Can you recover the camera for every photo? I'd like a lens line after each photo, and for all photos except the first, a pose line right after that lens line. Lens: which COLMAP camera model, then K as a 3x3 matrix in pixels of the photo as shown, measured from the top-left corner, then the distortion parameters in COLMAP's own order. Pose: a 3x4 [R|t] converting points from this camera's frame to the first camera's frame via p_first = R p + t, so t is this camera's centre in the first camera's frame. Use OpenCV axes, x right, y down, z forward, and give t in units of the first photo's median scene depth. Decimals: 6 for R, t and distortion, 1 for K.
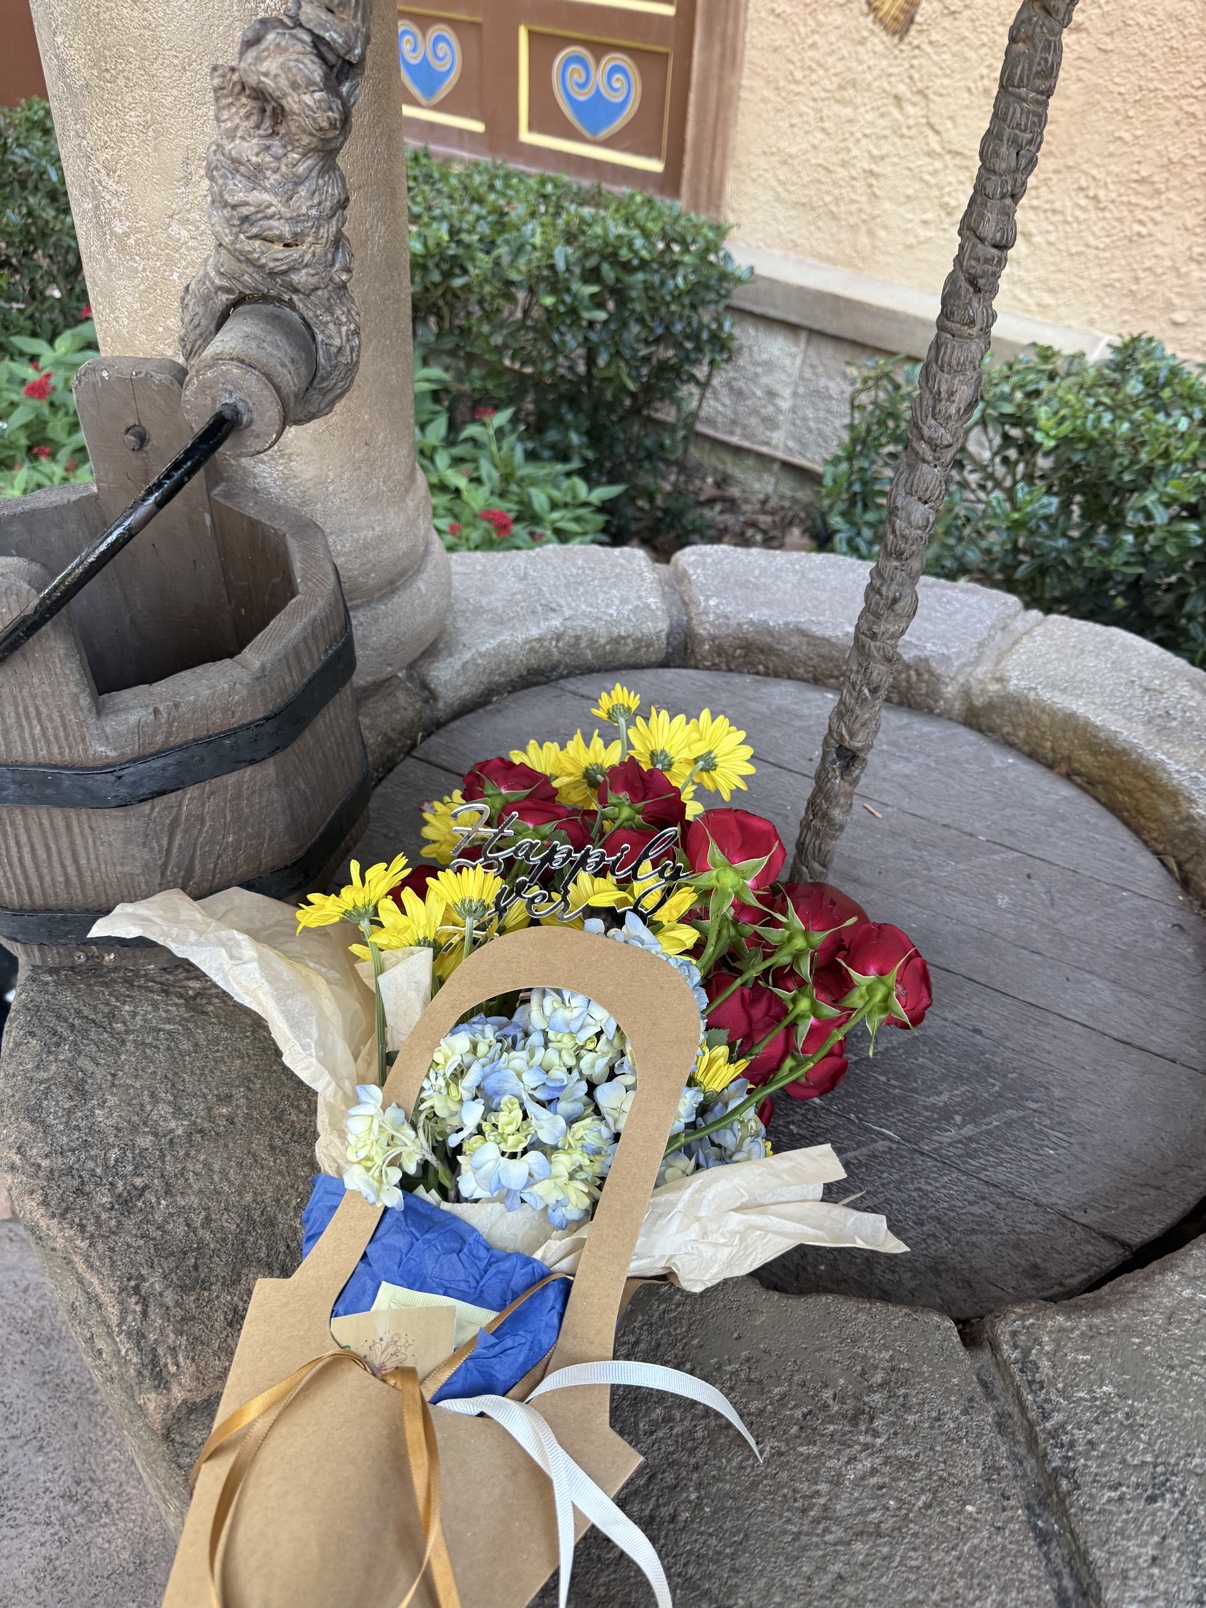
lens RADIAL K [[1182.2, 0, 603.0], [0, 1182.2, 804.0], [0, 0, 1]] dist [0.027598, -0.049368]
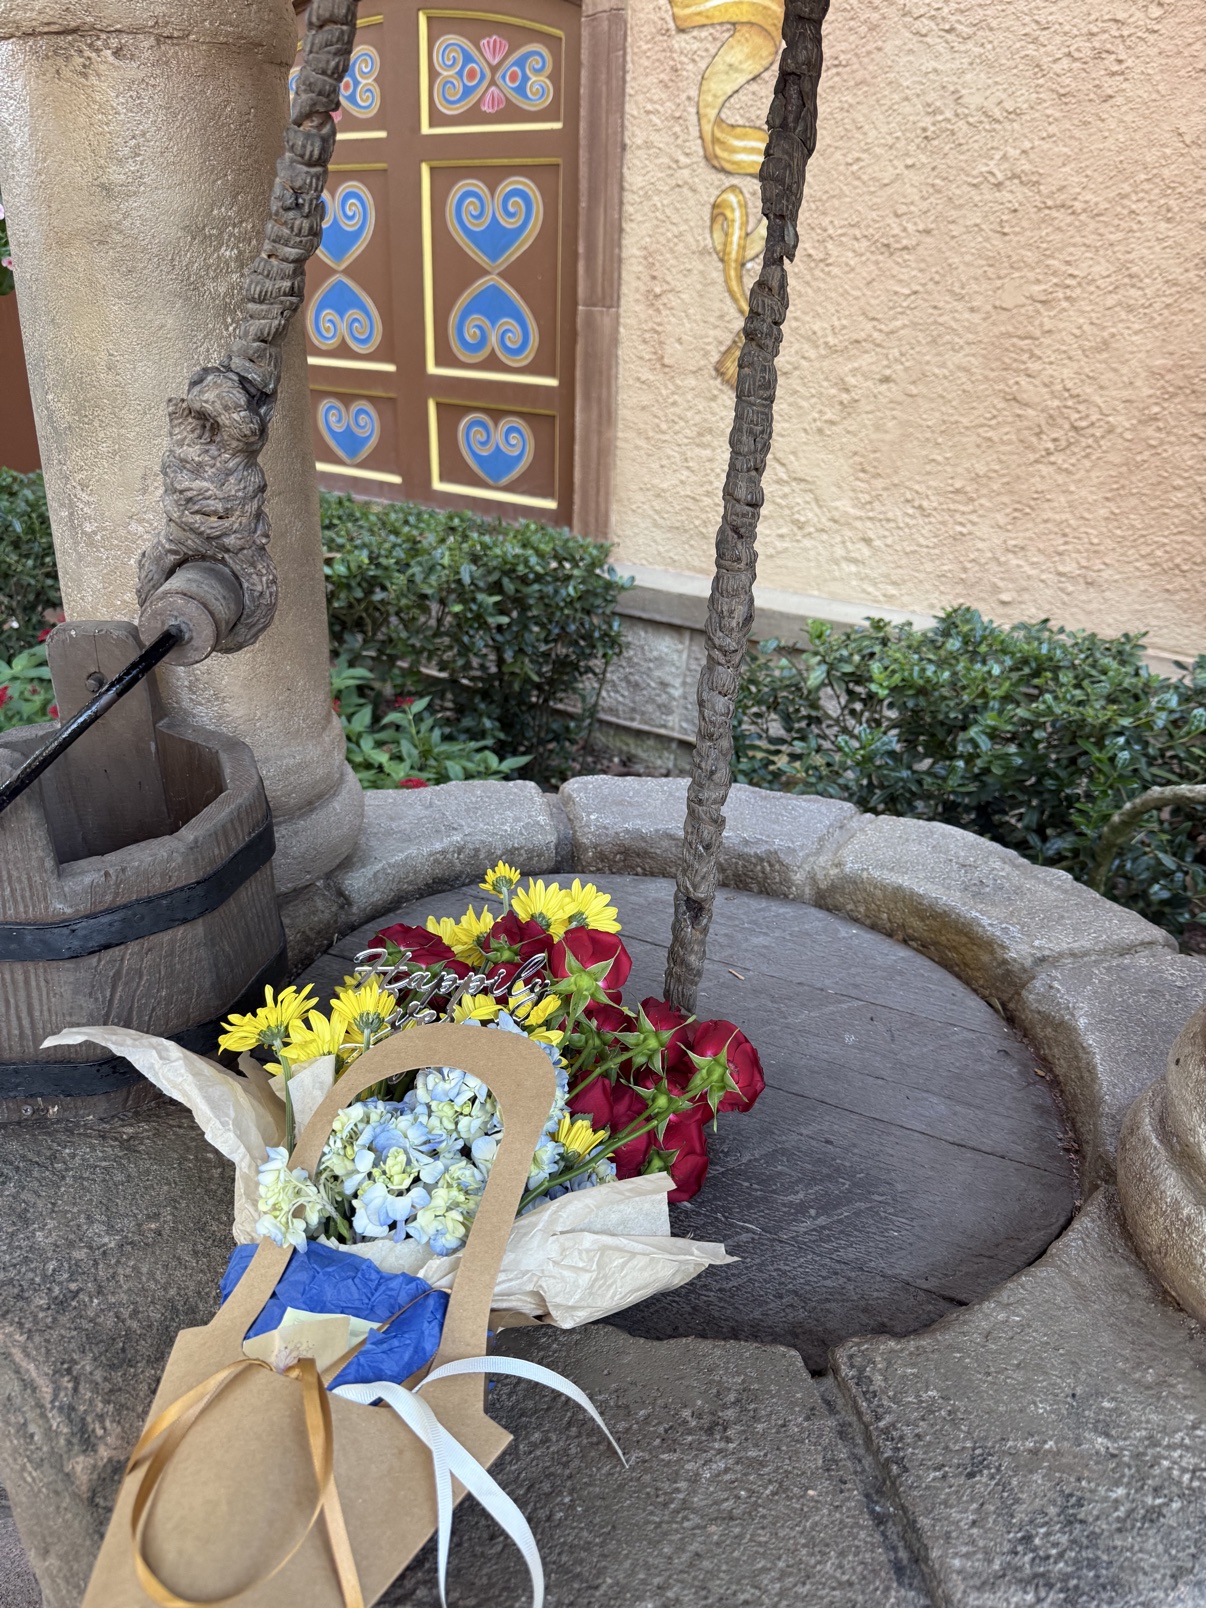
lens RADIAL K [[1182.2, 0, 603.0], [0, 1182.2, 804.0], [0, 0, 1]] dist [0.027598, -0.049368]
pose [[0.997105, -0.053816, 0.053711, 0.071959], [0.065859, 0.964314, -0.256438, 0.200111], [-0.037994, 0.259233, 0.965067, -0.219133]]
